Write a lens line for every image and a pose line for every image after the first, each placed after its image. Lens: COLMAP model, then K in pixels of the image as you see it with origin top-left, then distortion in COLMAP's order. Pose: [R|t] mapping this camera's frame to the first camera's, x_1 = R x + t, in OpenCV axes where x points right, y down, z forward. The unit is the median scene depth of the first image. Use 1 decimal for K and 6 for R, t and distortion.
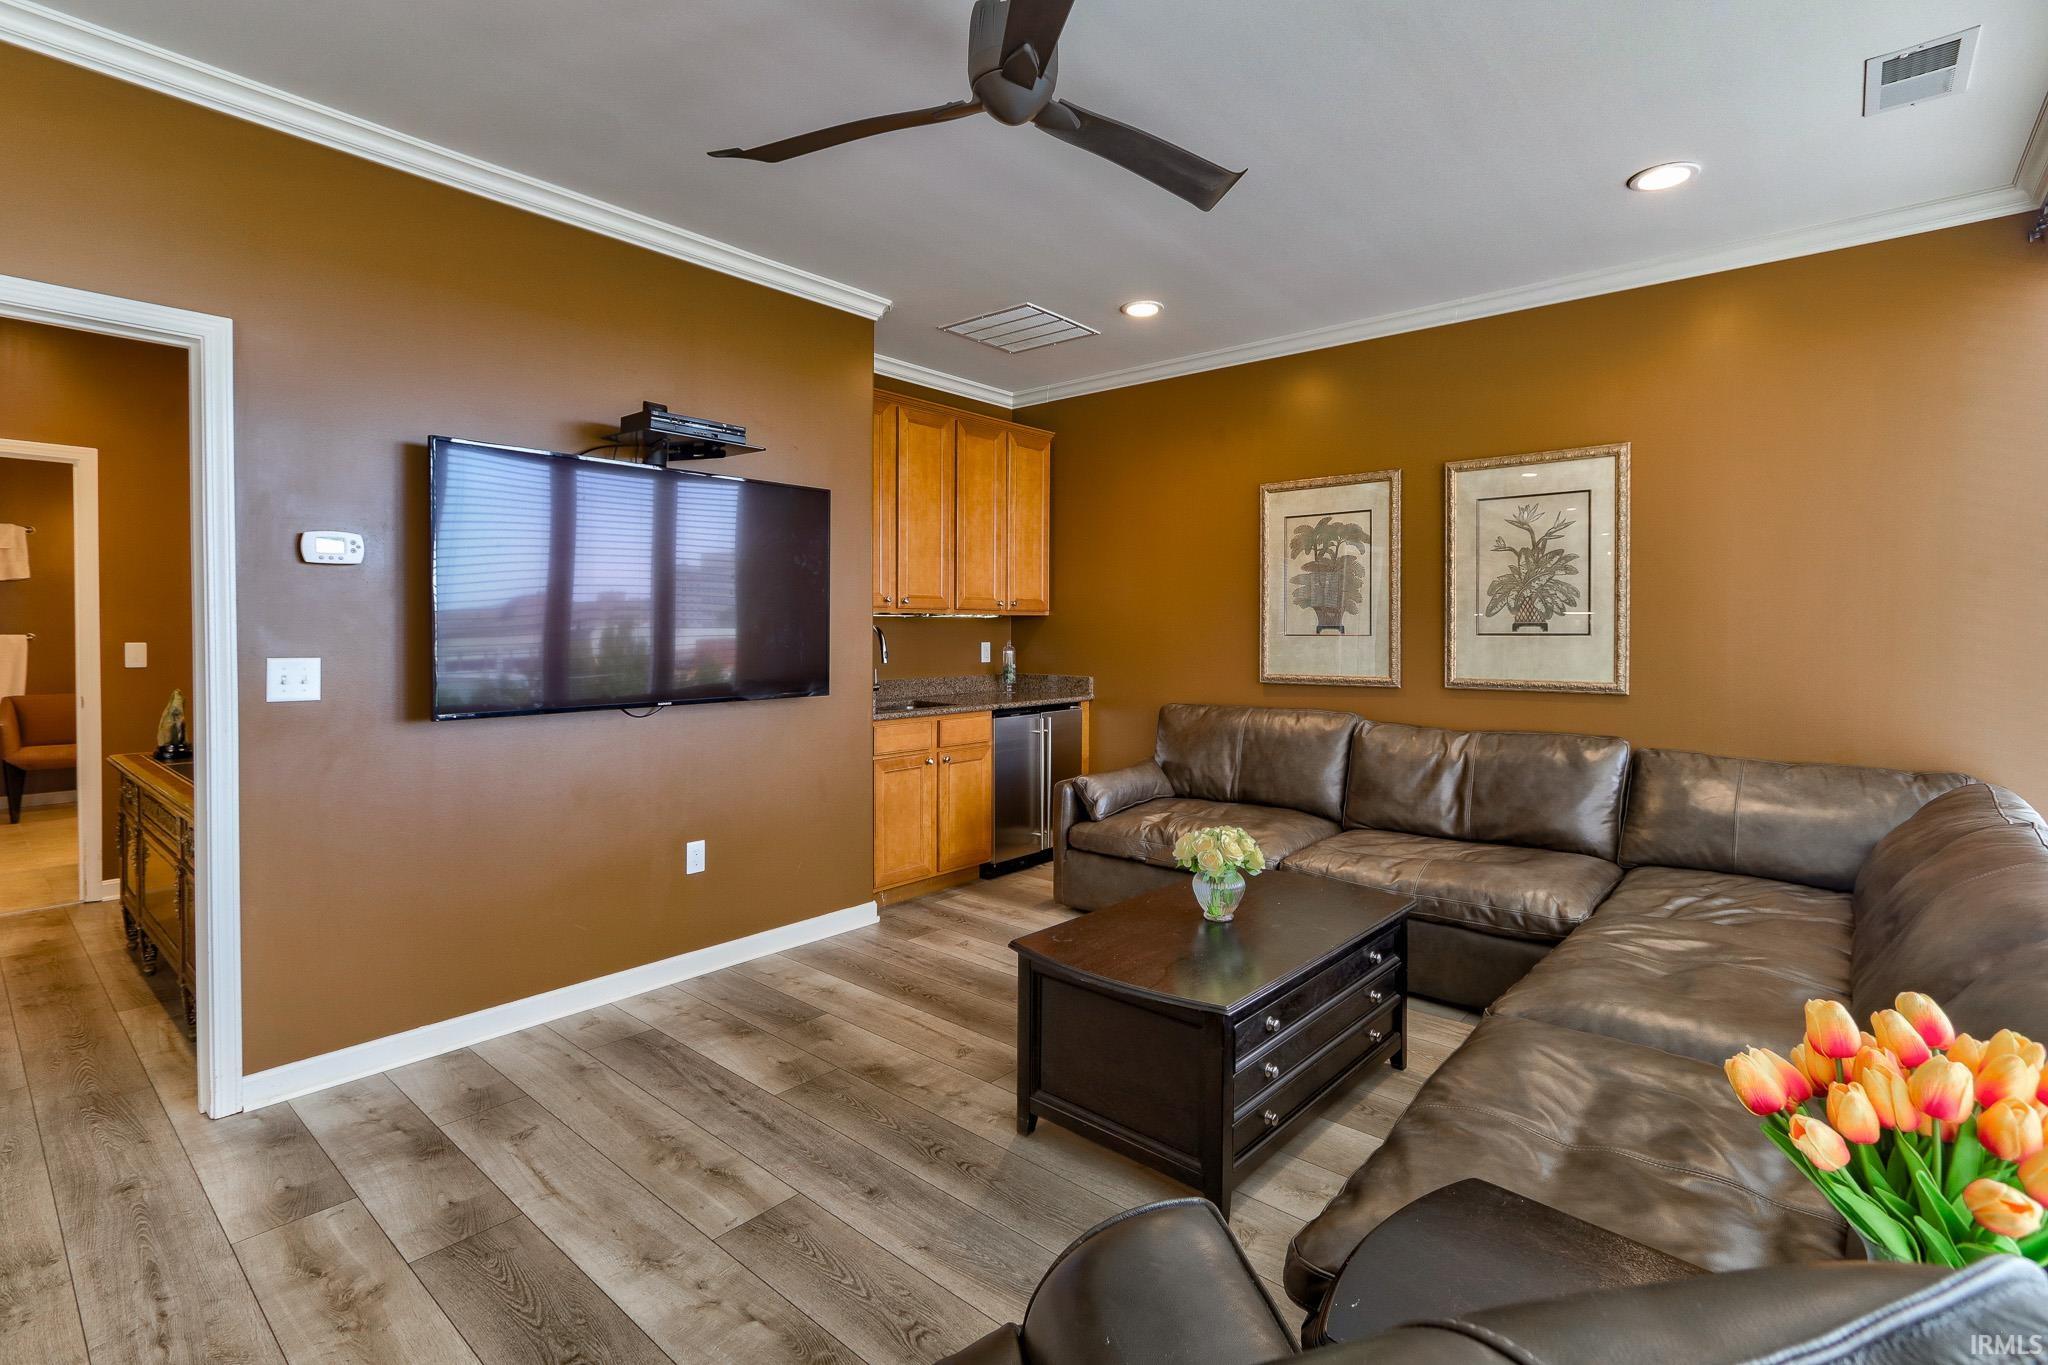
lens RADIAL K [[965.7, 0, 1012.3], [0, 965.7, 642.0], [0, 0, 1]] dist [-0.001896, -0.000175]
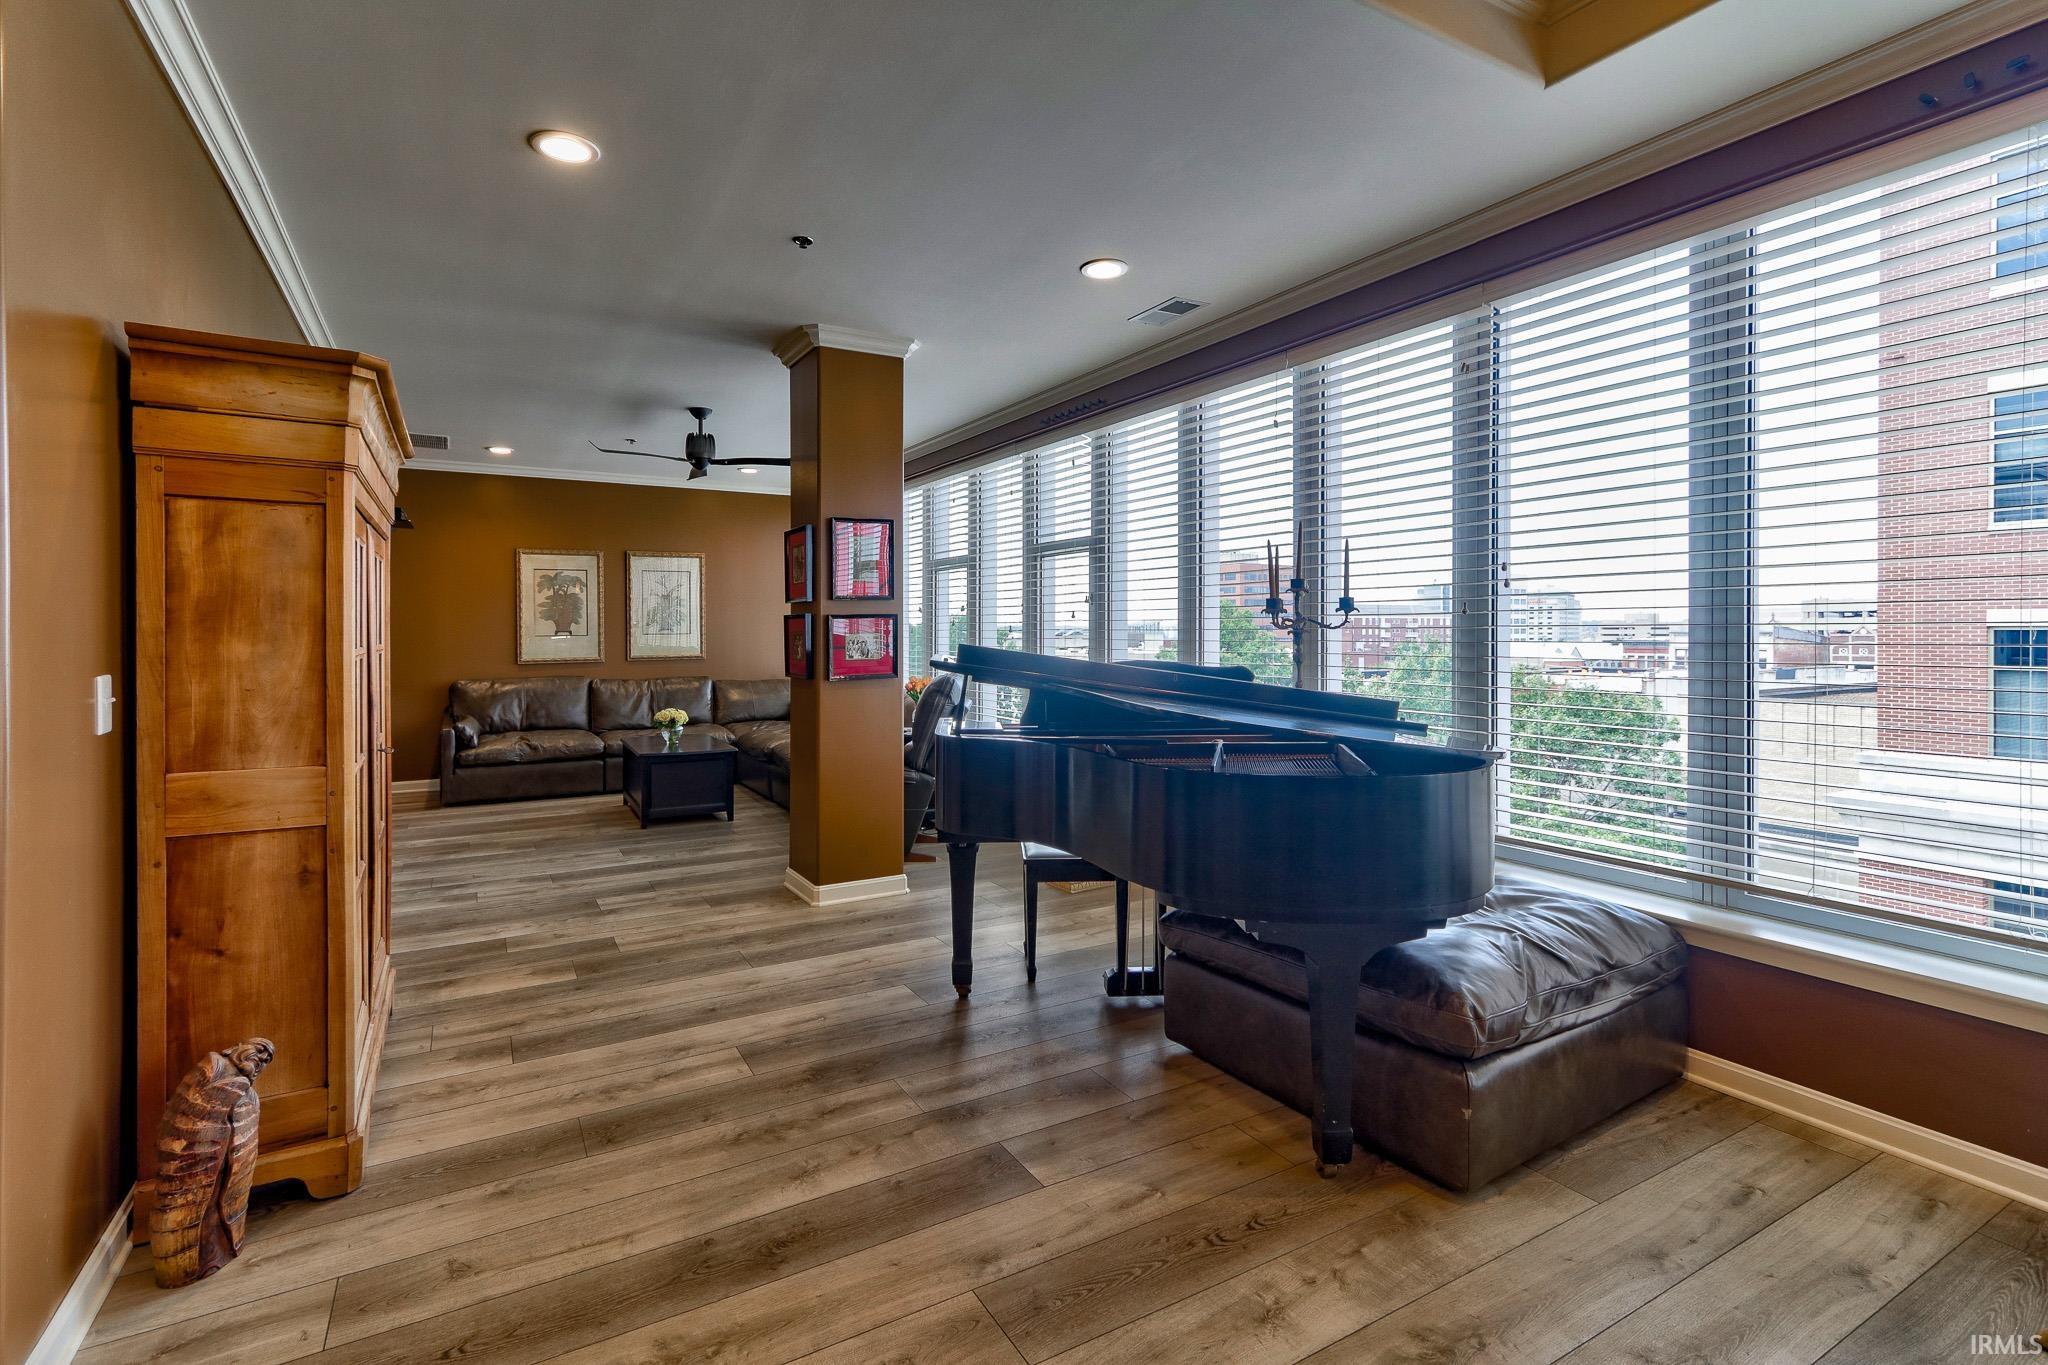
lens RADIAL K [[965.7, 0, 1023.5], [0, 965.7, 634.8], [0, 0, 1]] dist [-0.001896, -0.000175]
pose [[0.306310, -0.005933, 0.951913, -1.180993], [0.015337, 0.999882, 0.001296, 0.002564], [-0.951808, 0.014202, 0.306365, -0.407477]]
